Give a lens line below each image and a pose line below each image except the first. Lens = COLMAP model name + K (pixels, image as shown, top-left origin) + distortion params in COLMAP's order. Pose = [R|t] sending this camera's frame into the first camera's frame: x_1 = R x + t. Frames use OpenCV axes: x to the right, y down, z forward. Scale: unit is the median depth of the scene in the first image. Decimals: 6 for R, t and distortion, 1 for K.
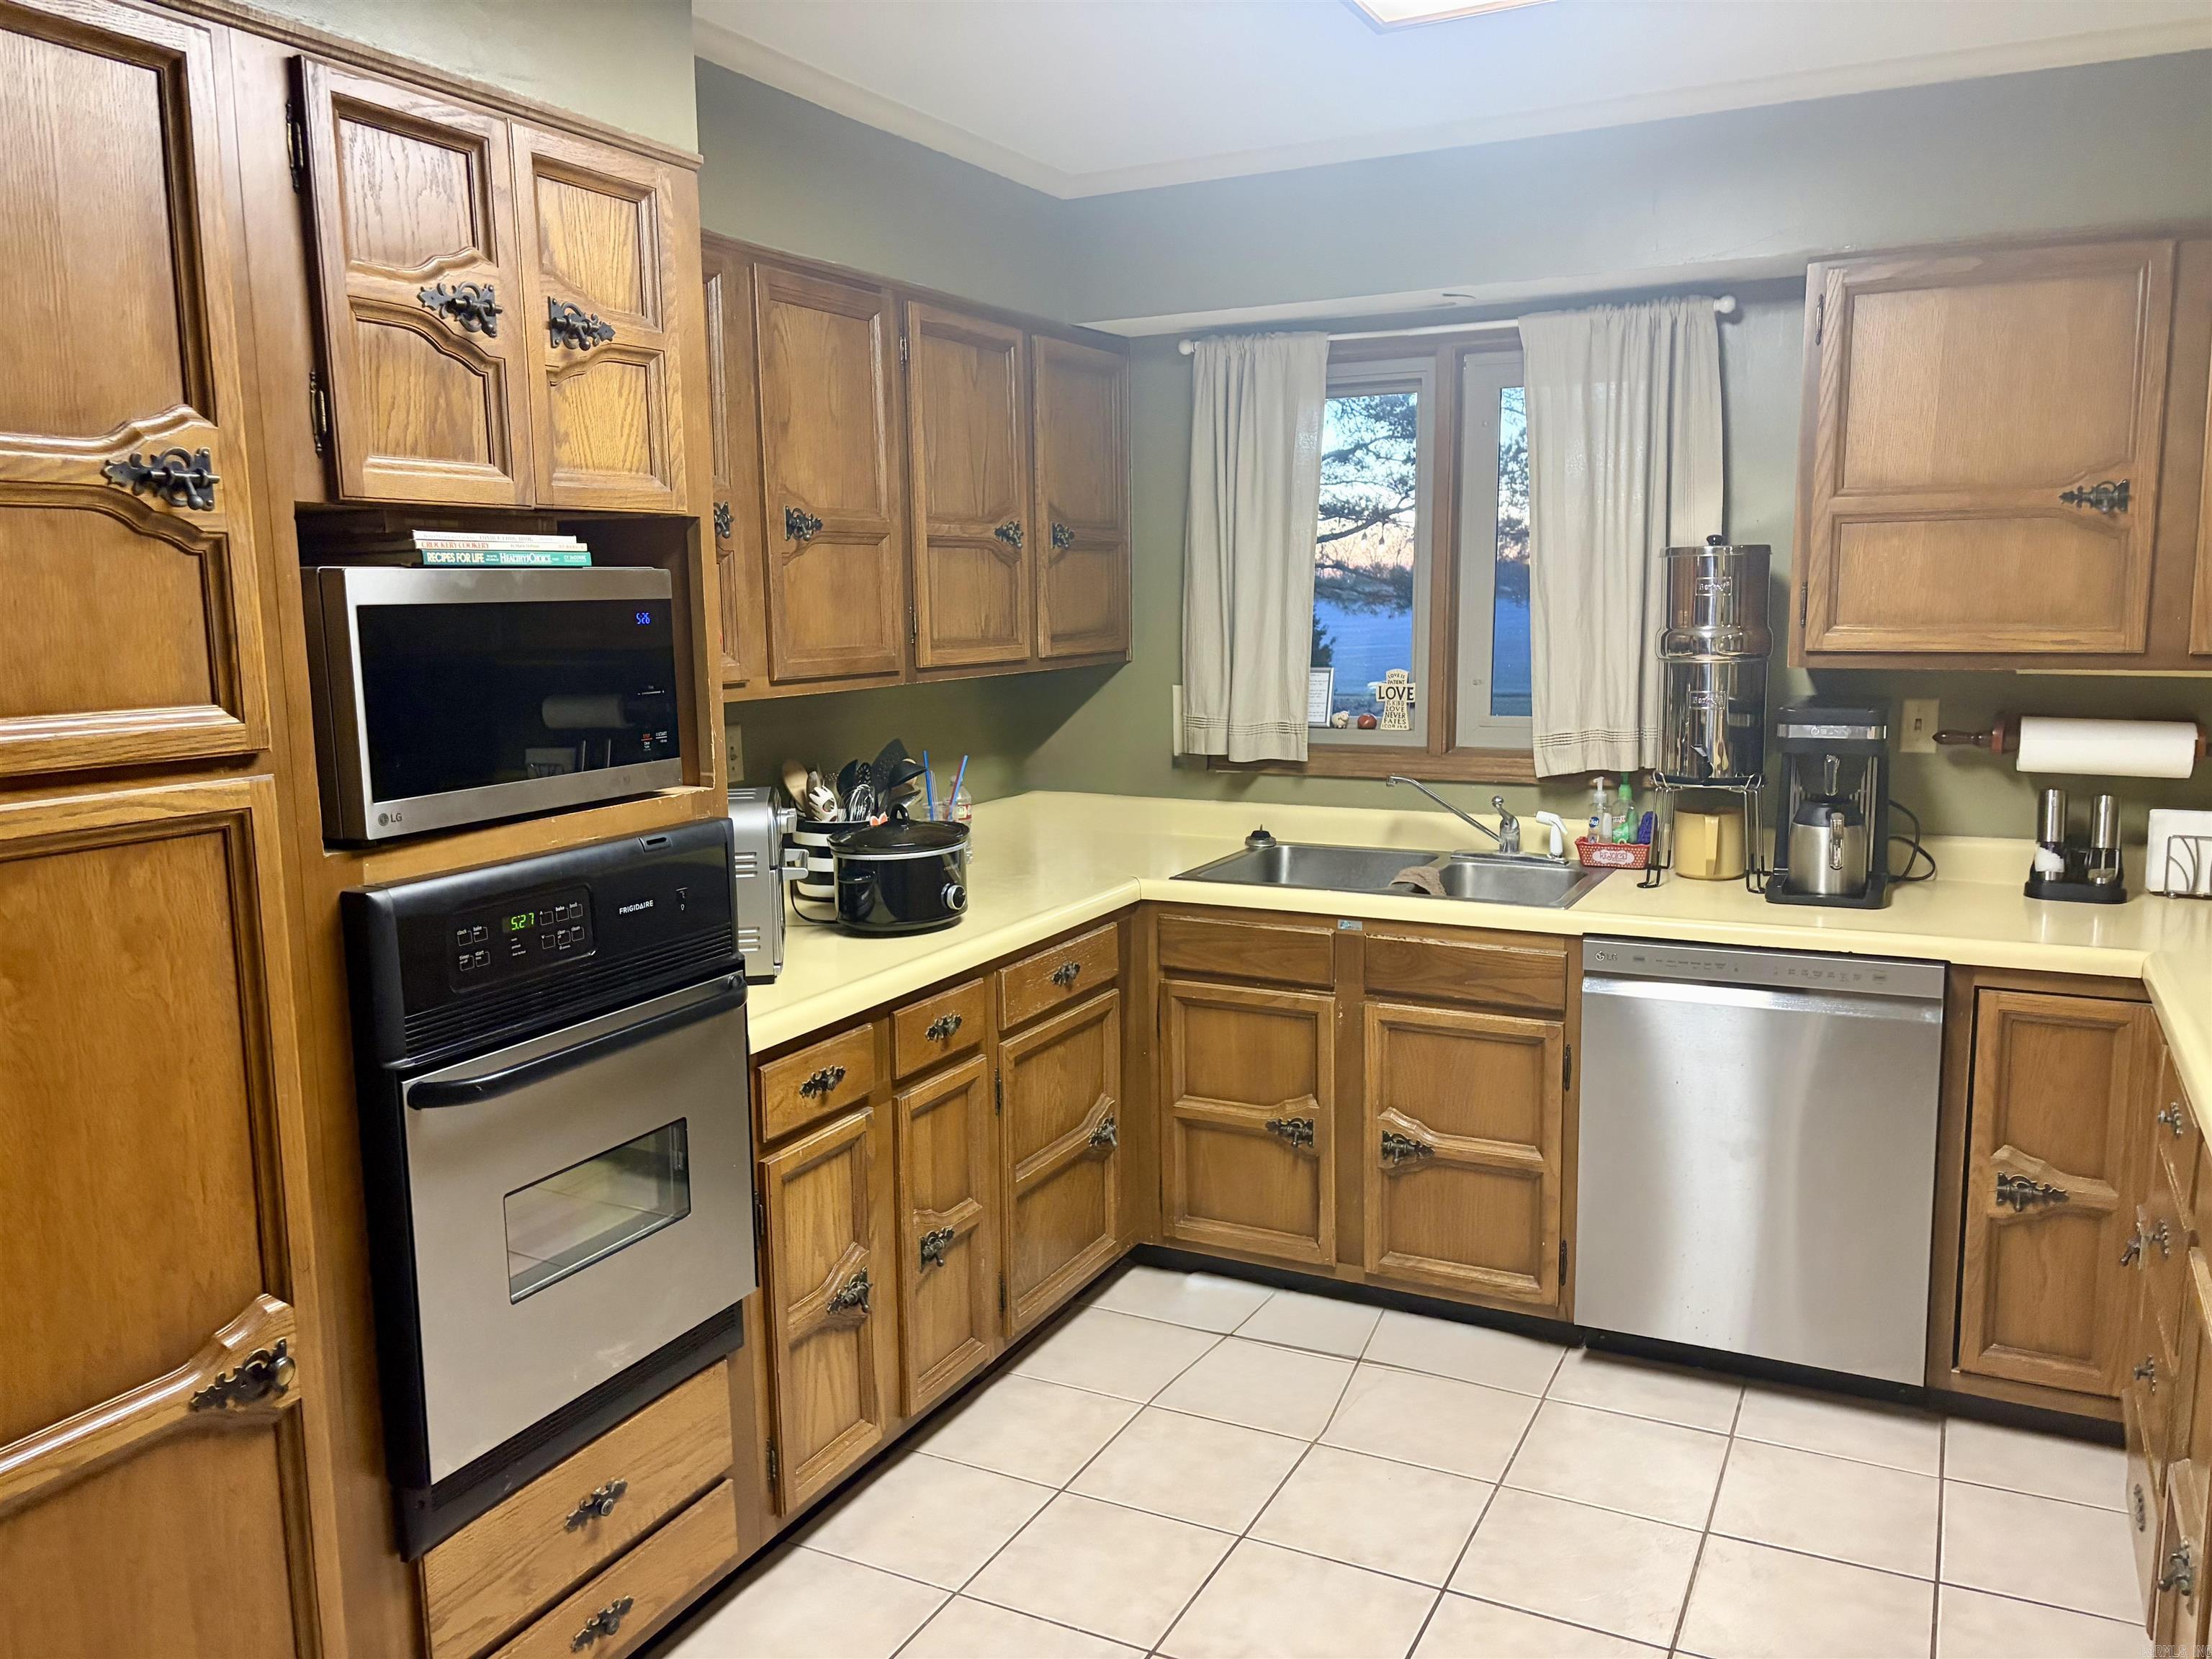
lens RADIAL K [[1668.2, 0, 1101.7], [0, 1668.2, 831.9], [0, 0, 1]] dist [0.041656, -0.043541]
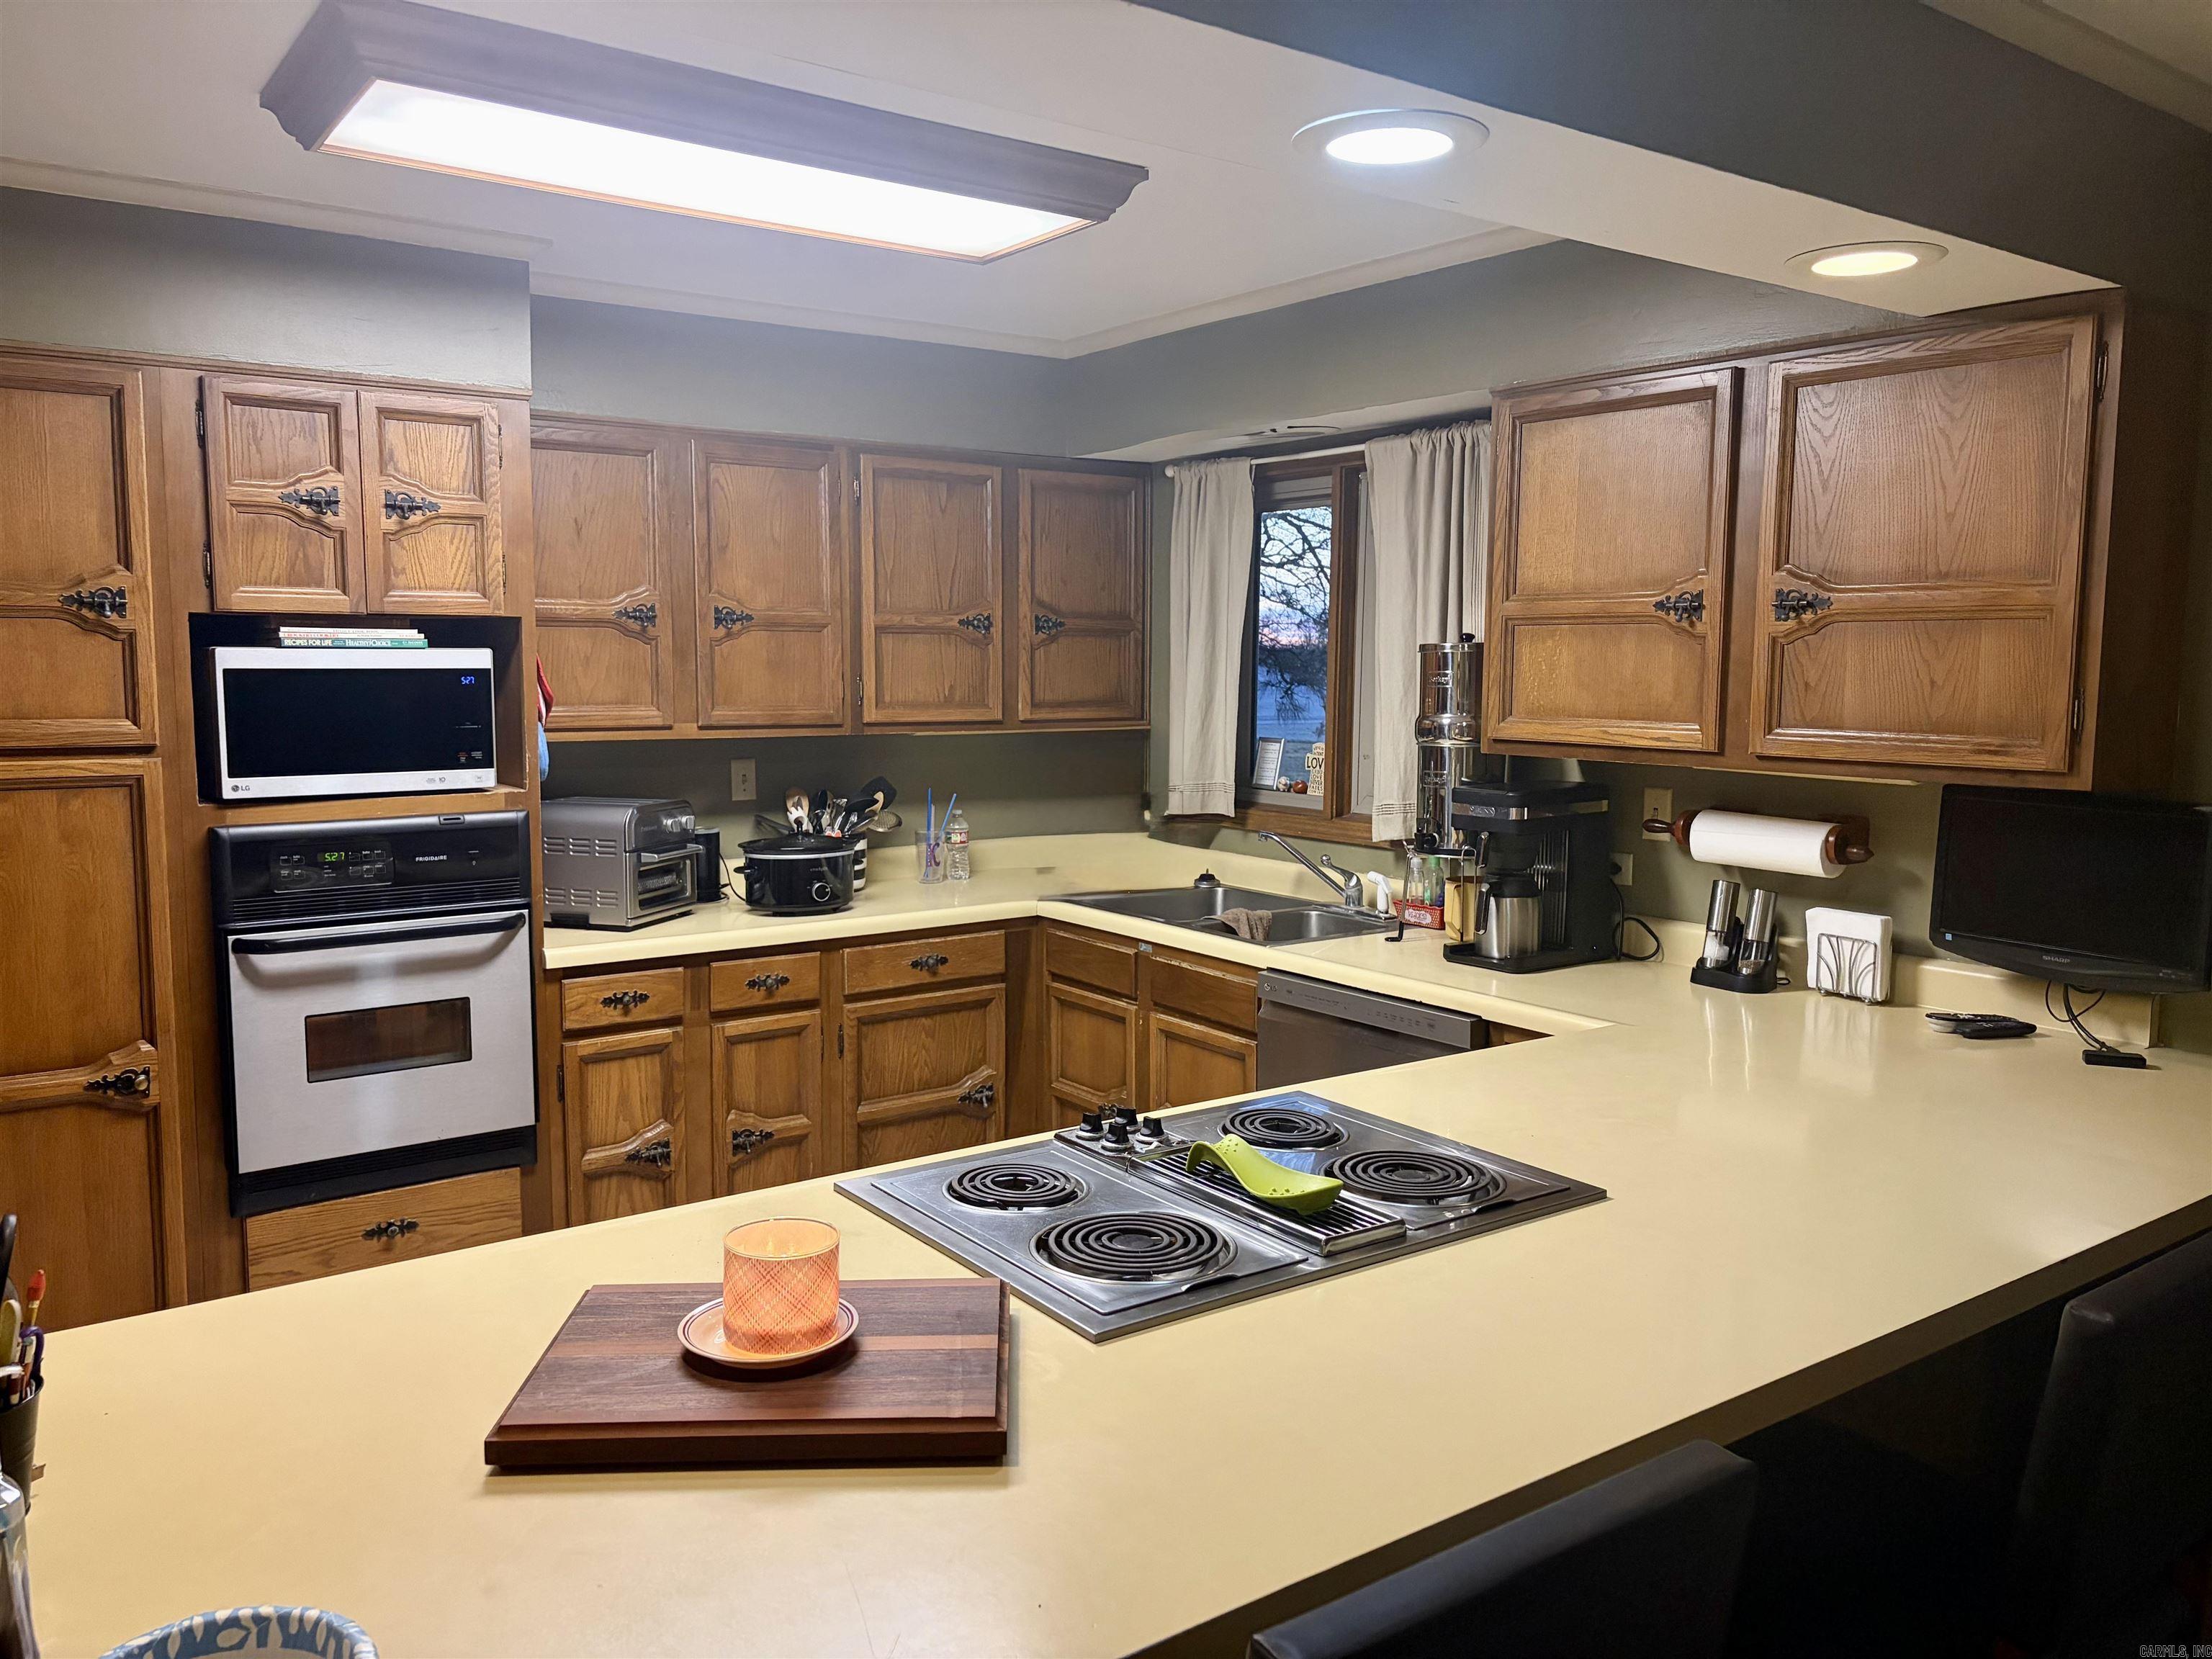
lens RADIAL K [[1668.2, 0, 1116.9], [0, 1668.2, 825.3], [0, 0, 1]] dist [0.041656, -0.043541]
pose [[0.890798, 0.065231, -0.449694, 0.781589], [-0.084217, 0.996197, -0.022320, -0.004865], [0.446528, 0.057754, 0.892904, -0.111712]]
